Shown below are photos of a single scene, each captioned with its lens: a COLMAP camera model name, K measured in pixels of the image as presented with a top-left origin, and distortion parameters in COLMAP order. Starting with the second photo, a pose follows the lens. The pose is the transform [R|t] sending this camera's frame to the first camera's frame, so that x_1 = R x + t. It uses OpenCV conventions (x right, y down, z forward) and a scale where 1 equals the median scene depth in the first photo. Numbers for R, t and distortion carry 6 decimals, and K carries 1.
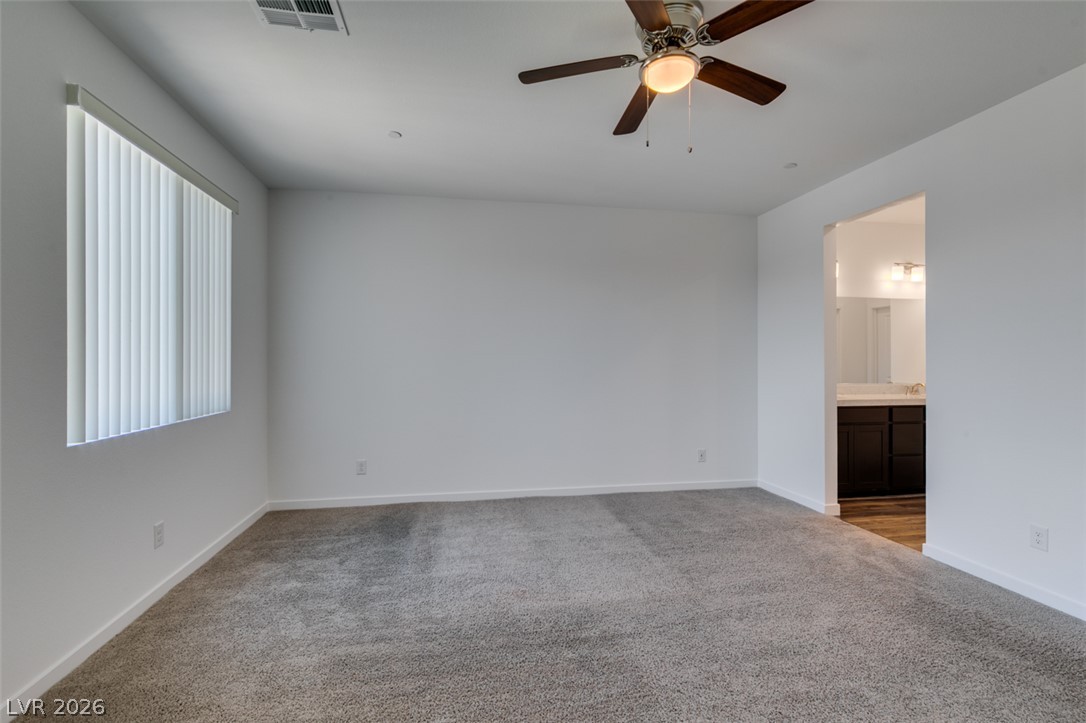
lens RADIAL K [[489.7, 0, 543.0], [0, 489.7, 361.5], [0, 0, 1]] dist [-0.001354, -0.000661]
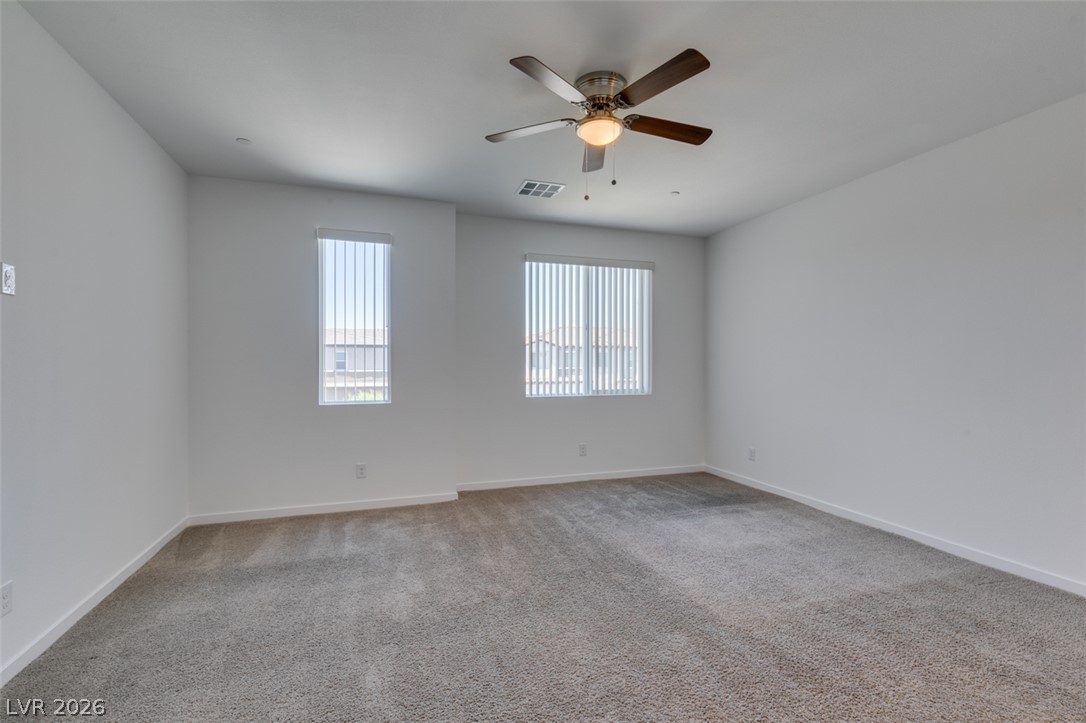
lens RADIAL K [[485.9, 0, 540.7], [0, 485.9, 363.0], [0, 0, 1]] dist [-0.000197, -0.000401]
pose [[0.142276, -0.001000, -0.989827, 0.852126], [-0.004477, 0.999989, -0.001654, 0.001743], [0.989817, 0.004667, 0.142270, 0.395420]]
